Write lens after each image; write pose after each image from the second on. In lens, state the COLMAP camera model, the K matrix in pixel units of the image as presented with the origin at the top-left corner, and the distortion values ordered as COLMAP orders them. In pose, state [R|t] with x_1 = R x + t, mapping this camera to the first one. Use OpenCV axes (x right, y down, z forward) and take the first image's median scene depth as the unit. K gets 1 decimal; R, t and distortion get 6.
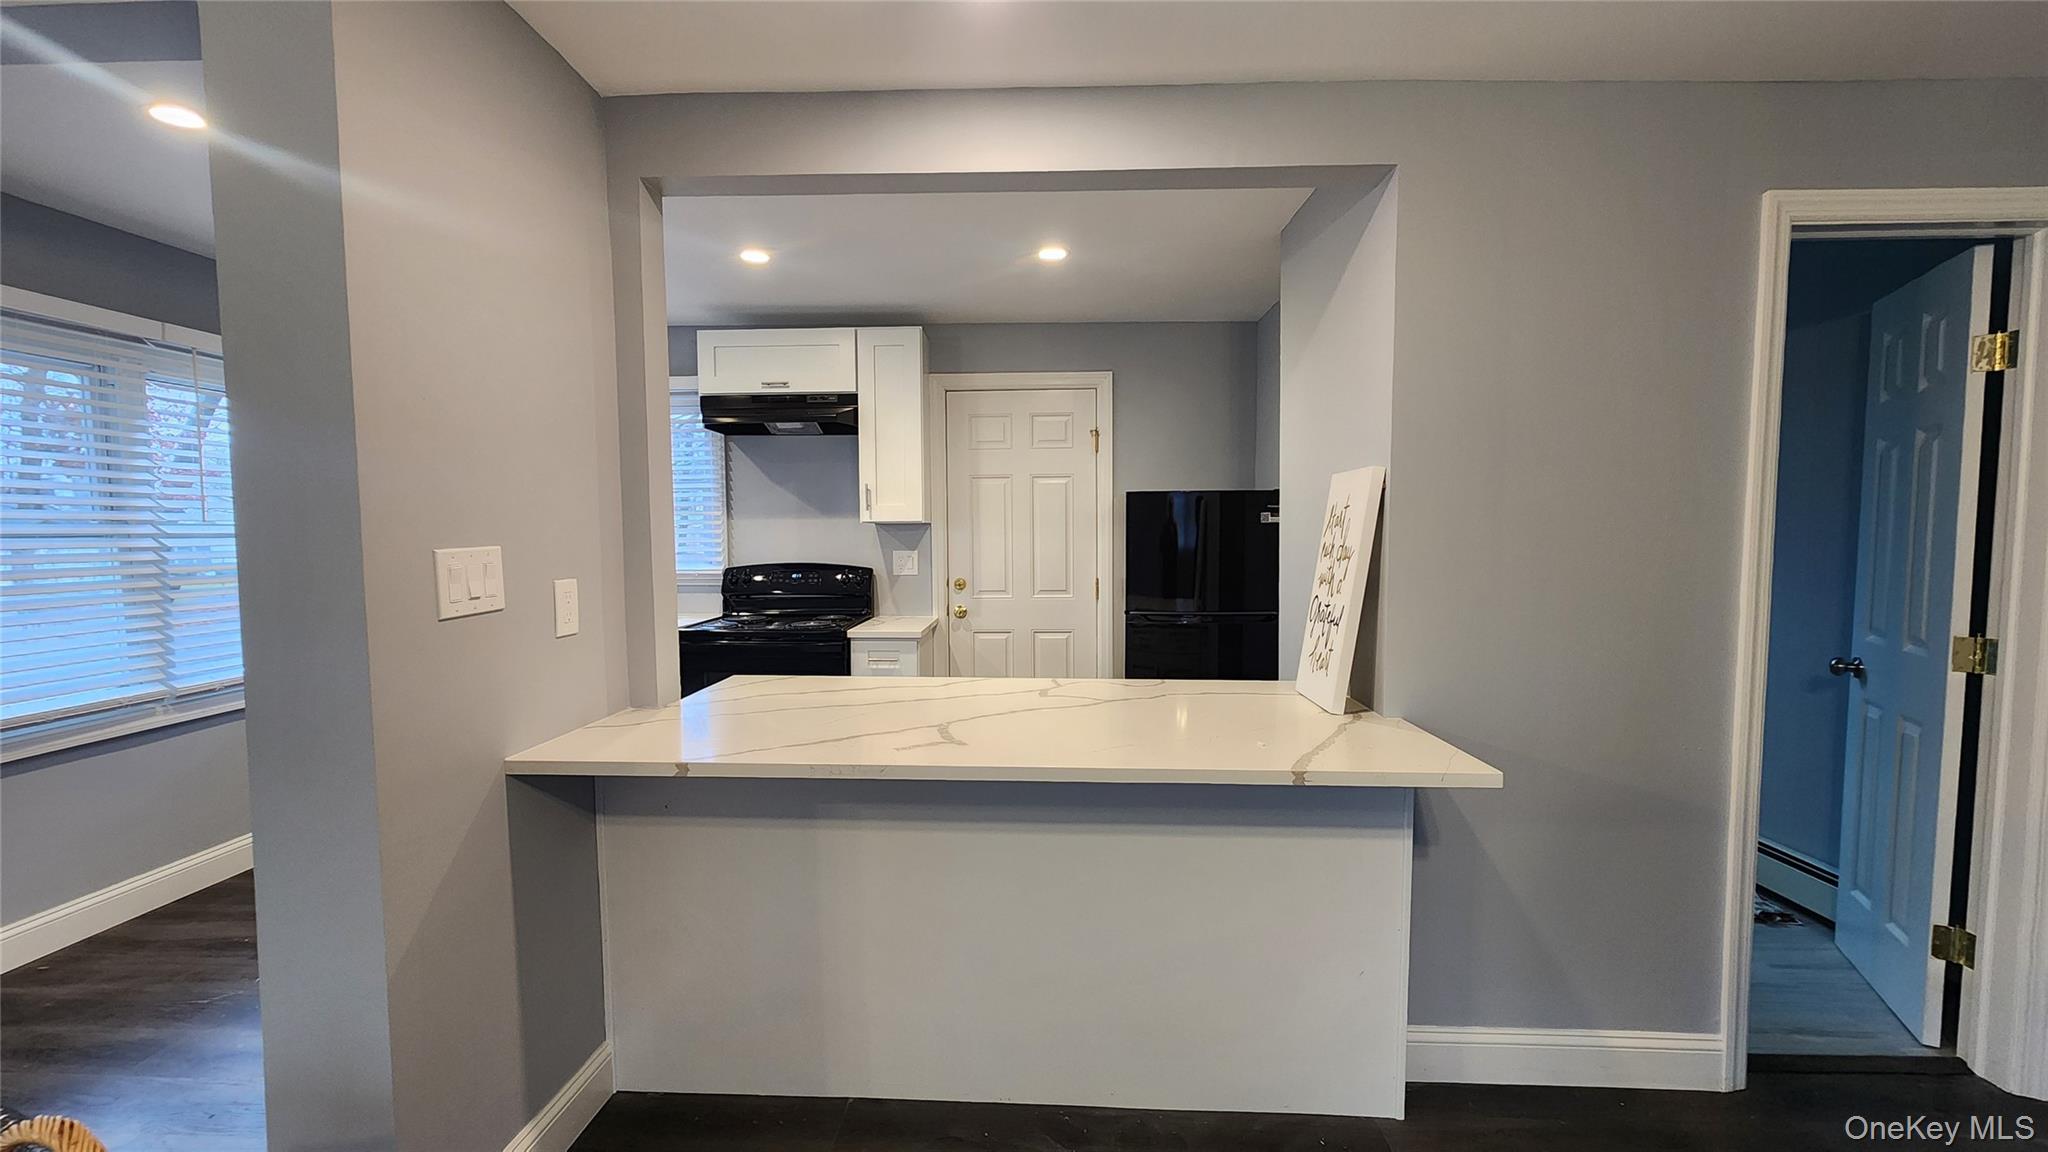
lens RADIAL K [[835.0, 0, 1020.5], [0, 835.0, 583.1], [0, 0, 1]] dist [-0.001778, -0.000726]
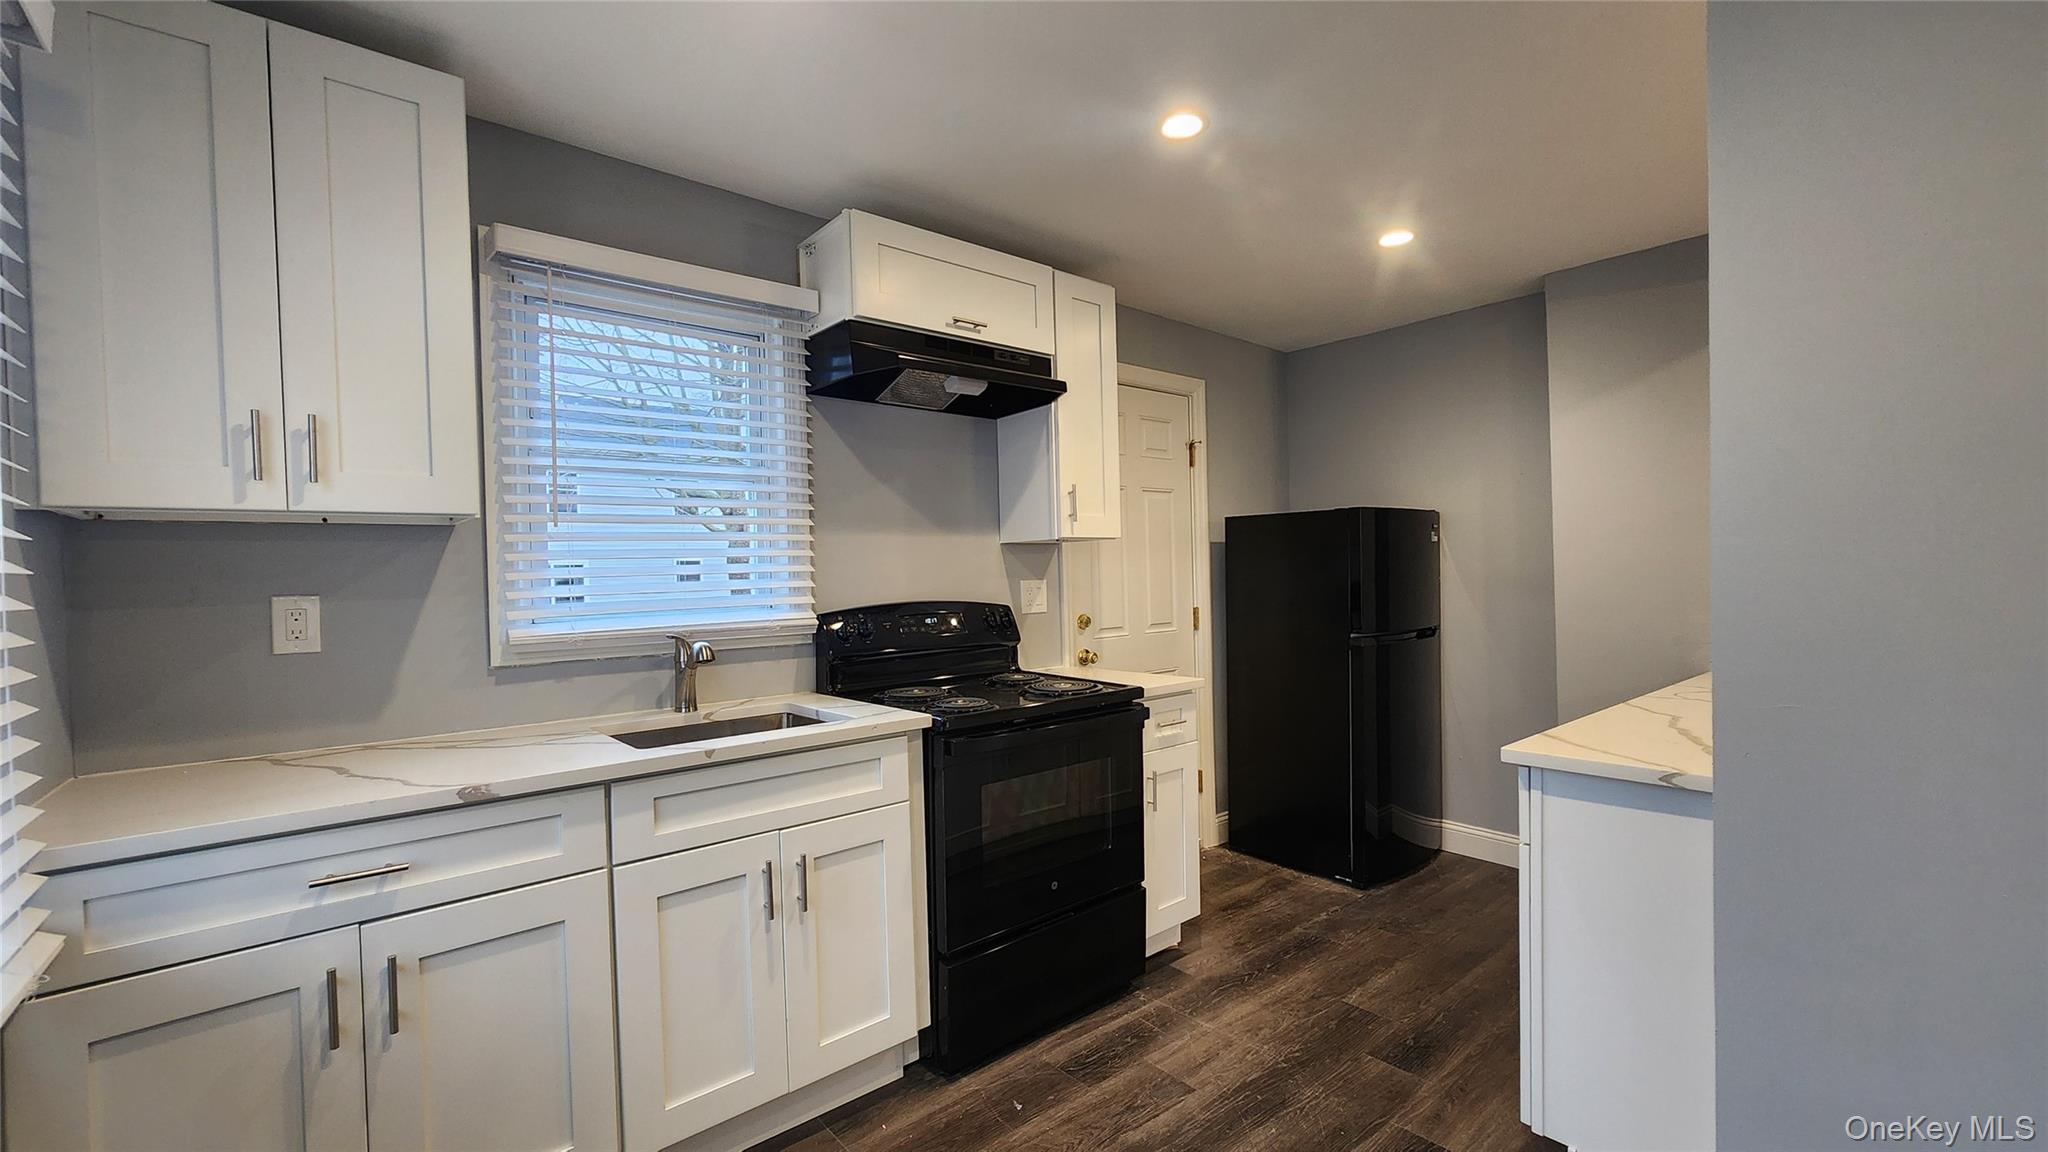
lens RADIAL K [[835.0, 0, 1020.5], [0, 835.0, 583.1], [0, 0, 1]] dist [-0.001778, -0.000726]
pose [[0.742262, -0.018571, 0.669853, -0.645757], [0.061099, 0.997328, -0.040054, -0.007274], [-0.667319, 0.070658, 0.741413, 0.464725]]
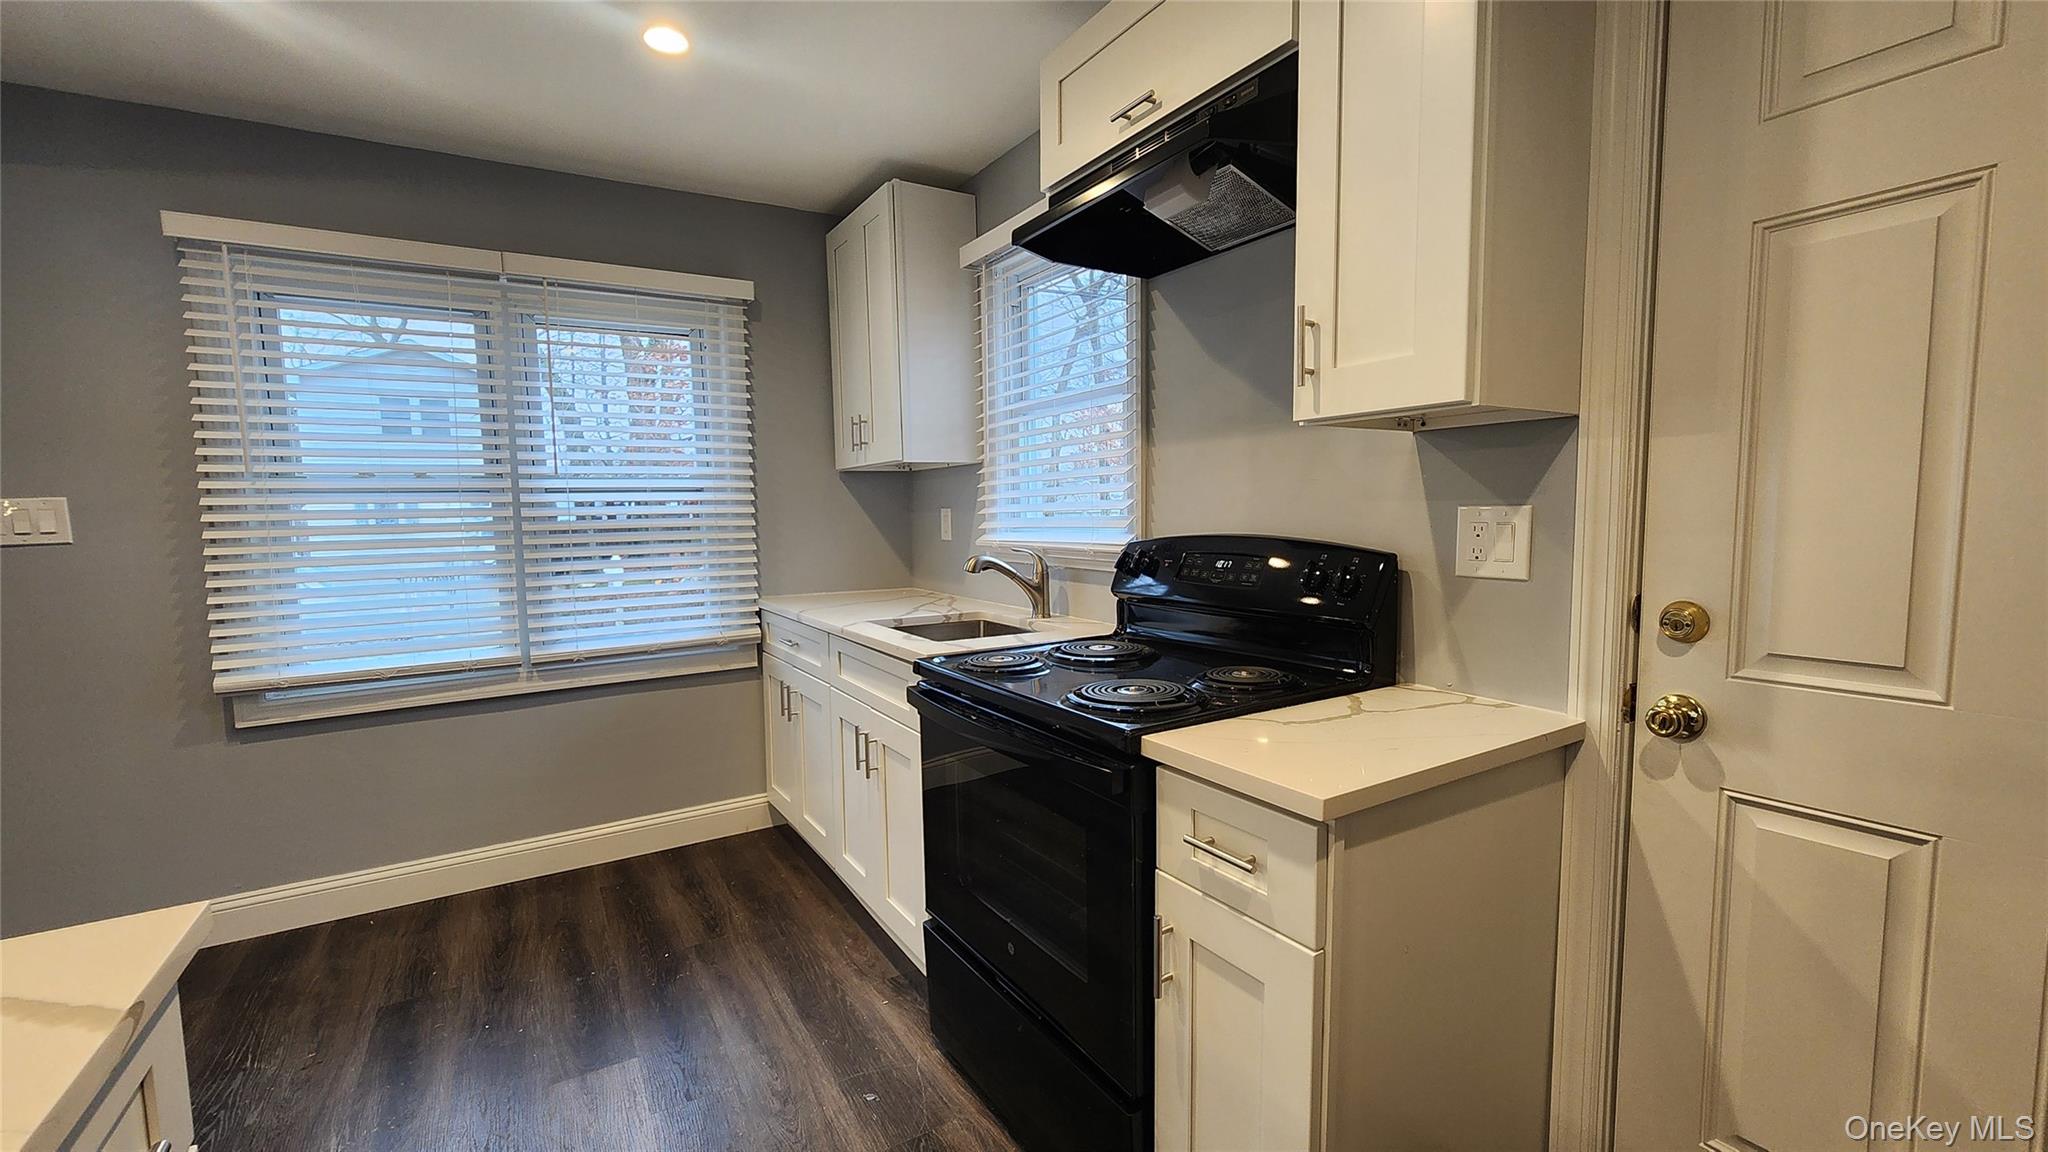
lens RADIAL K [[835.0, 0, 1020.5], [0, 835.0, 583.1], [0, 0, 1]] dist [-0.001778, -0.000726]
pose [[0.557464, 0.072001, -0.827073, 0.037039], [-0.035639, 0.997389, 0.062807, -0.022194], [0.829436, -0.005537, 0.558575, 0.657870]]
